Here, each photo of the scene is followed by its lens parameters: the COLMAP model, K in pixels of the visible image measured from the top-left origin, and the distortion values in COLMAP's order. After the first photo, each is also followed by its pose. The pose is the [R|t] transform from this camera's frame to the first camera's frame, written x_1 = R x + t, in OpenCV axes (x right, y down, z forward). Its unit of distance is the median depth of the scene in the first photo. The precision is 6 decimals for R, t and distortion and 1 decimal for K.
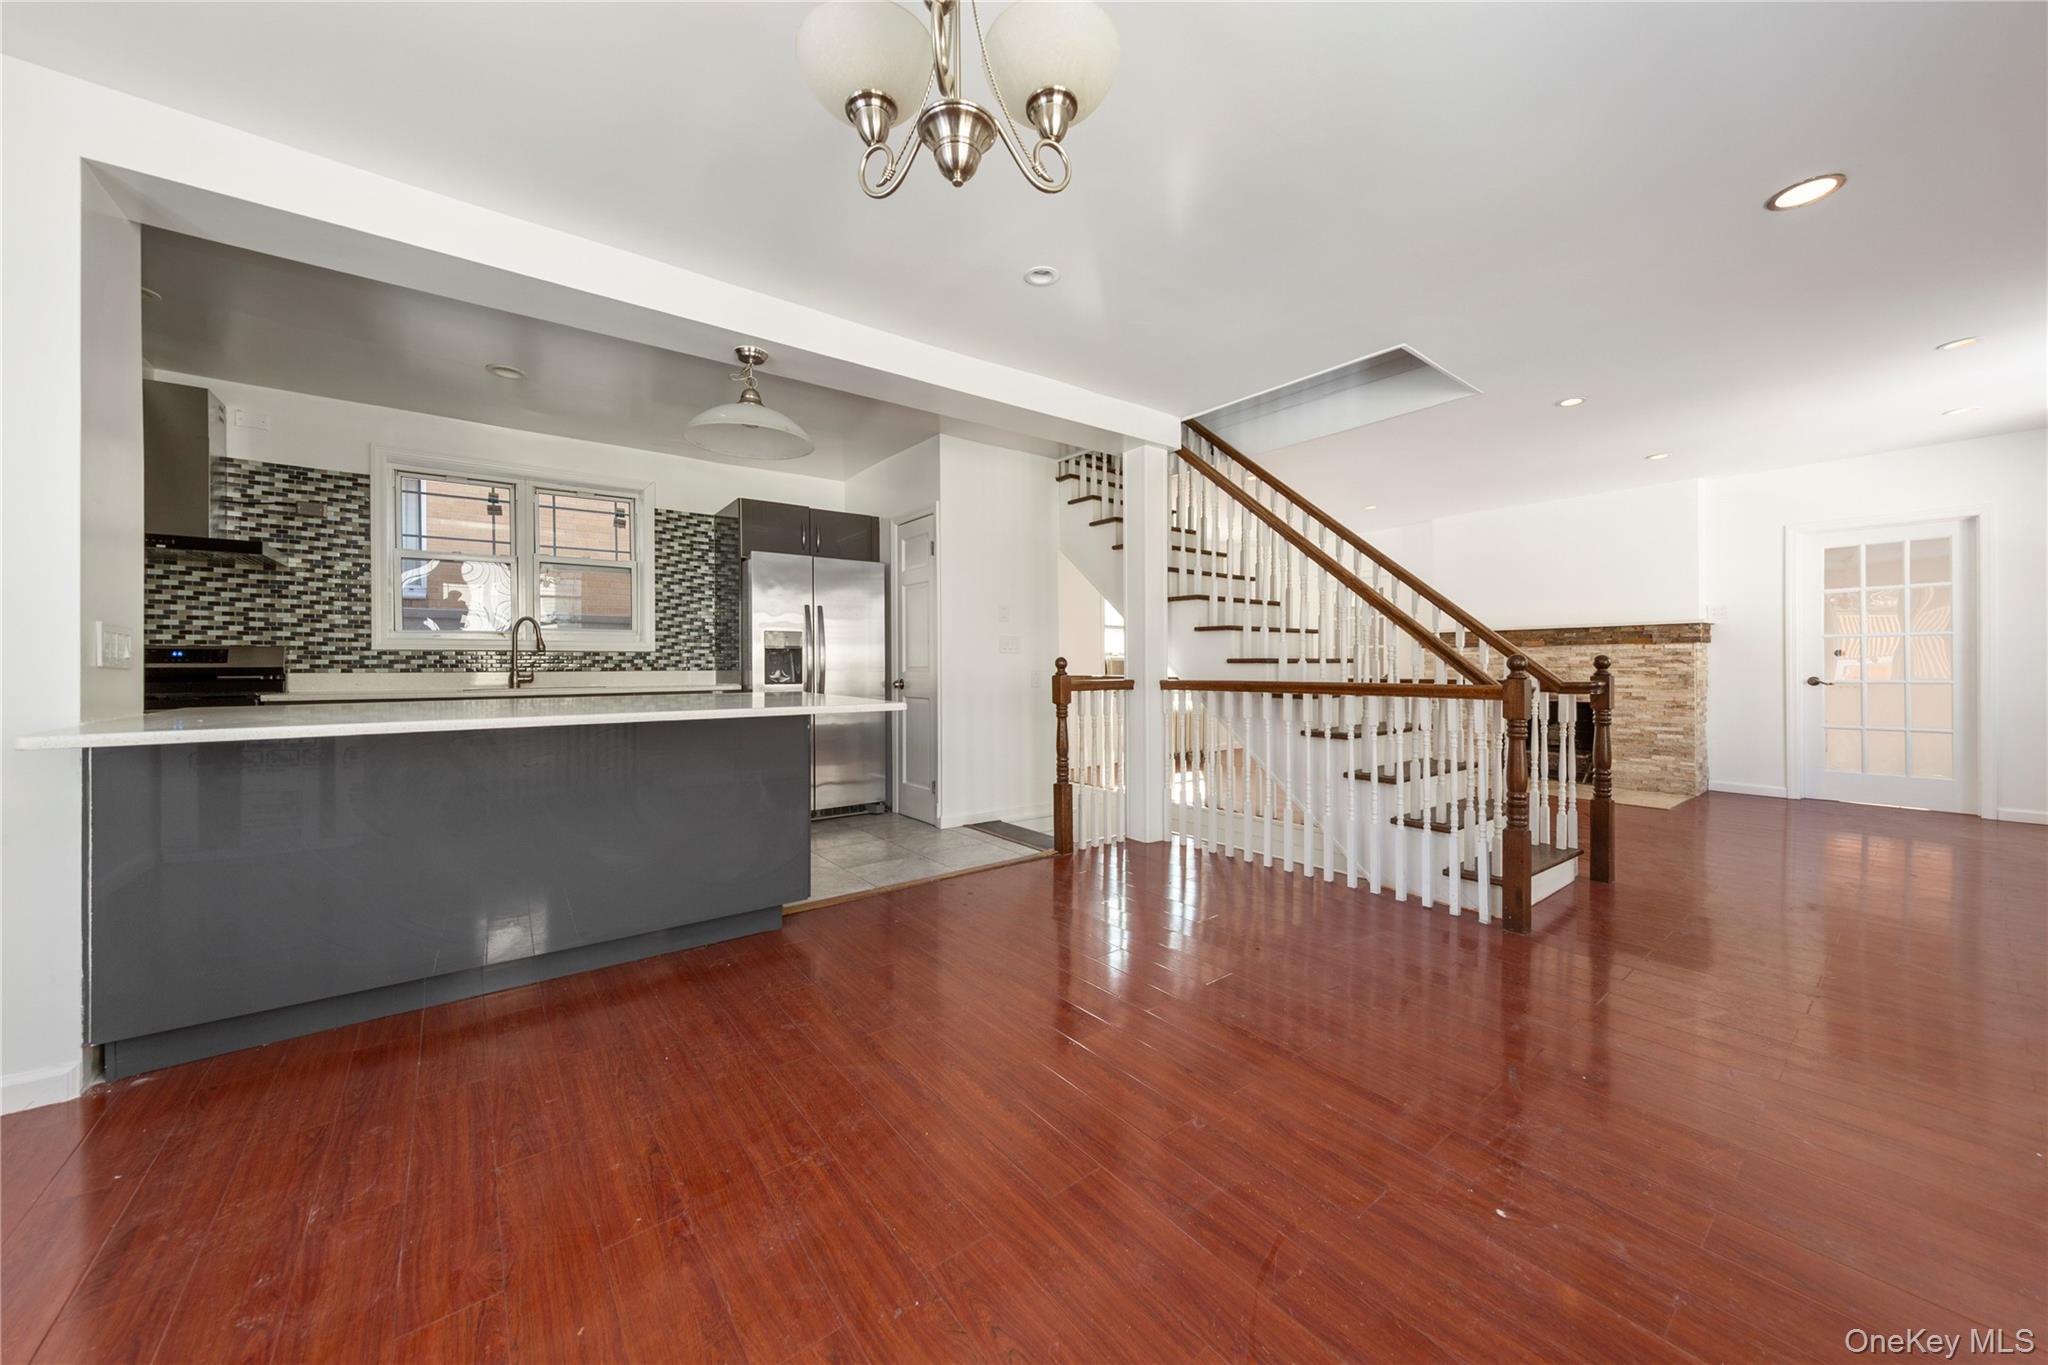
lens RADIAL K [[726.5, 0, 1024.5], [0, 726.5, 662.6], [0, 0, 1]] dist [0.006249, 0.000006]
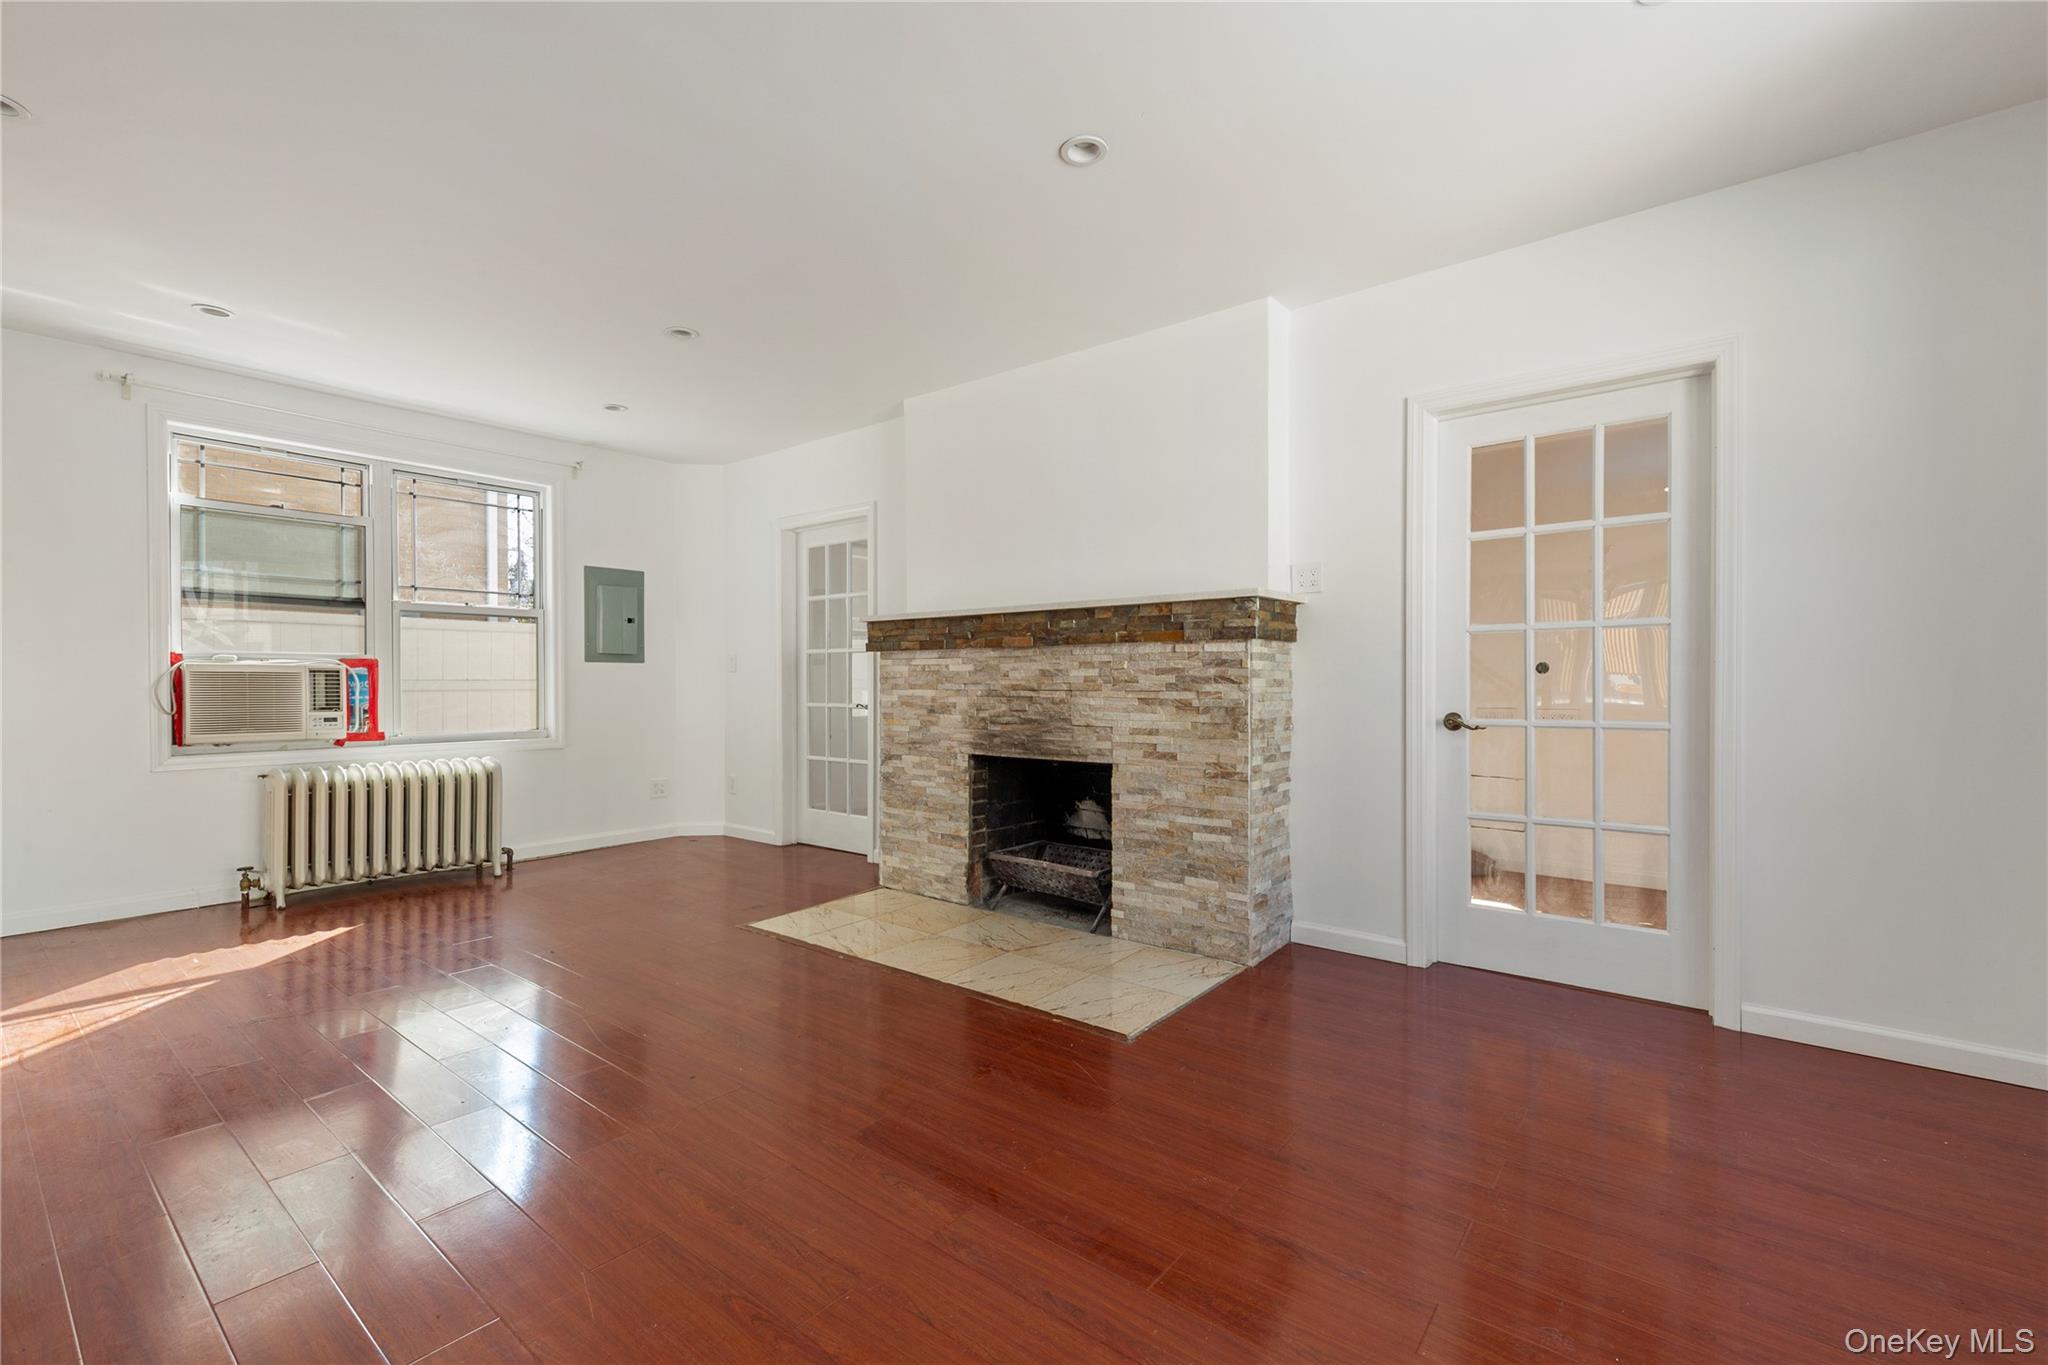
lens RADIAL K [[856.8, 0, 1024.0], [0, 856.8, 682.5], [0, 0, 1]] dist [0.000034, -0.000154]
pose [[0.969350, 0.004236, 0.245646, 0.915777], [-0.004955, 0.999985, 0.002310, -0.000354], [-0.245632, -0.003456, 0.969357, 0.715935]]
